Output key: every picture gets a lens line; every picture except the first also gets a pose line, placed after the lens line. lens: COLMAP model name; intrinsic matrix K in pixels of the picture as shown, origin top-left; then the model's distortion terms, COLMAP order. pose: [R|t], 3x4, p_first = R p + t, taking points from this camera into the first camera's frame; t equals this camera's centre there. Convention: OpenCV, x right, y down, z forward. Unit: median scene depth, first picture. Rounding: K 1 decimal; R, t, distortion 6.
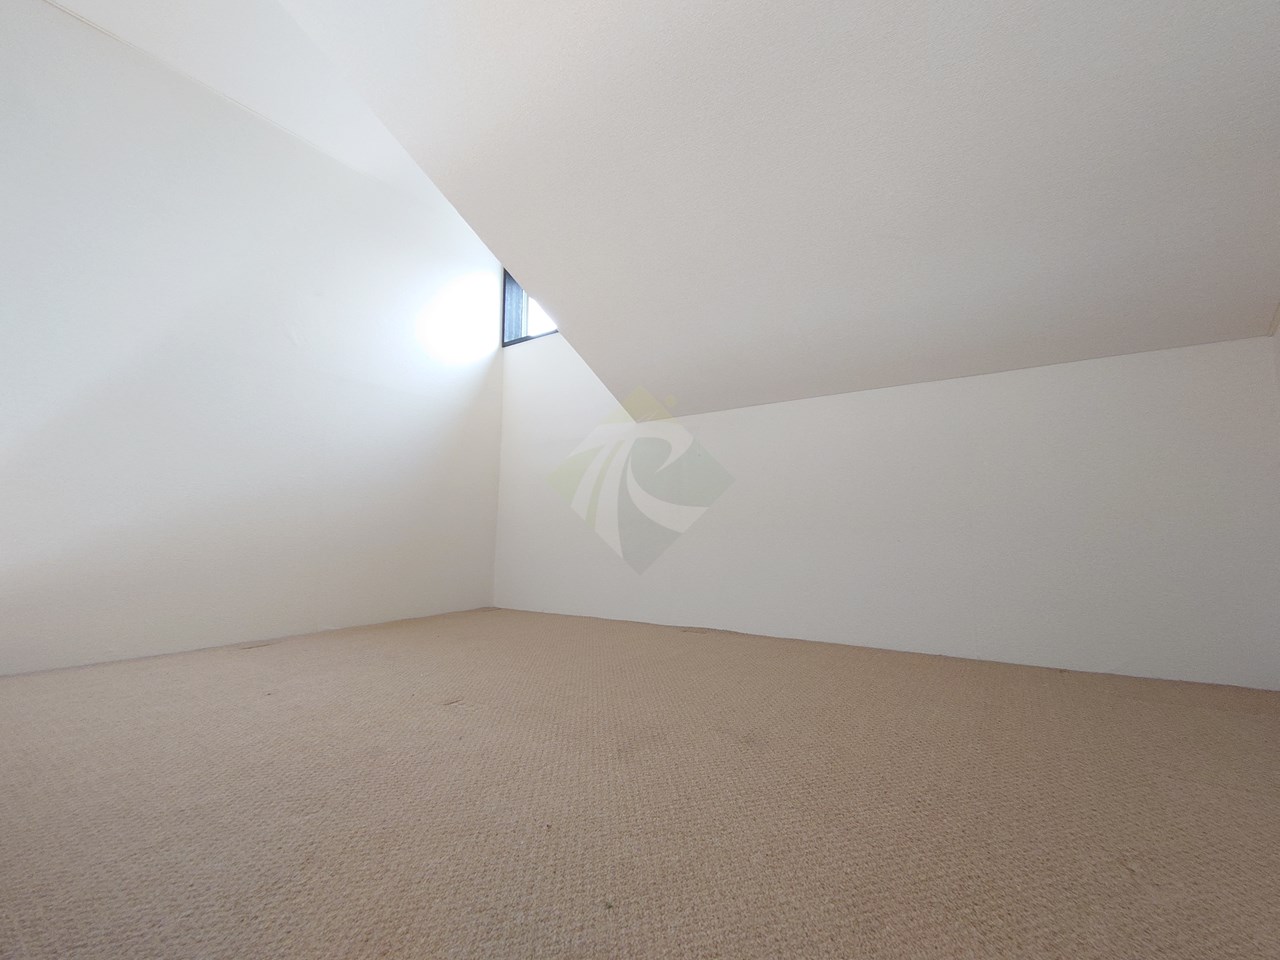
lens RADIAL K [[544.6, 0, 640.0], [0, 544.6, 480.0], [0, 0, 1]] dist [0.002178, 0.000616]
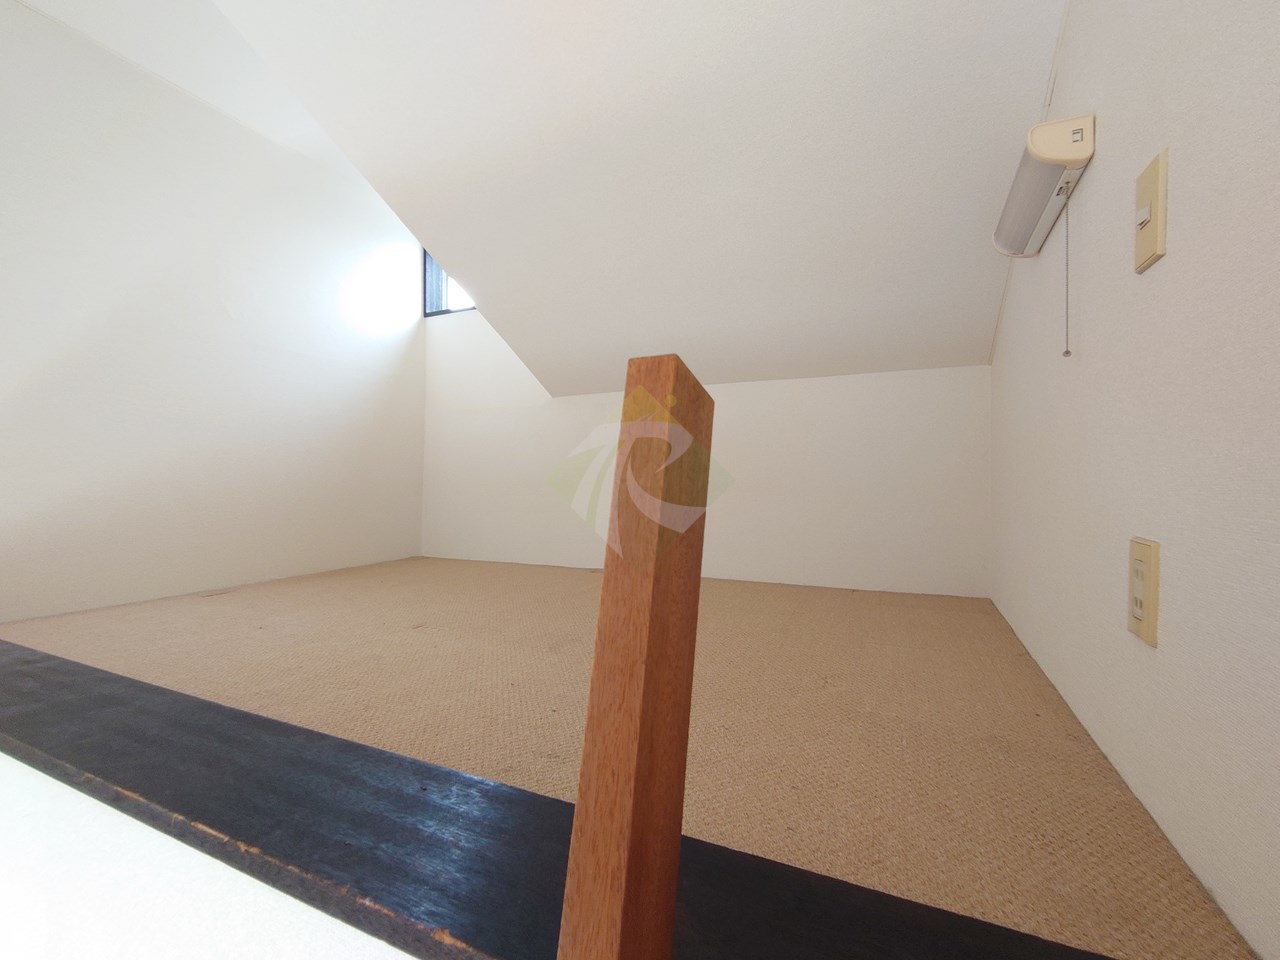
lens RADIAL K [[544.6, 0, 640.0], [0, 544.6, 480.0], [0, 0, 1]] dist [0.002178, 0.000616]
pose [[0.985410, 0.002253, 0.170181, -0.019684], [-0.018600, 0.995349, 0.094520, -0.041847], [-0.169176, -0.096306, 0.980869, -0.180853]]
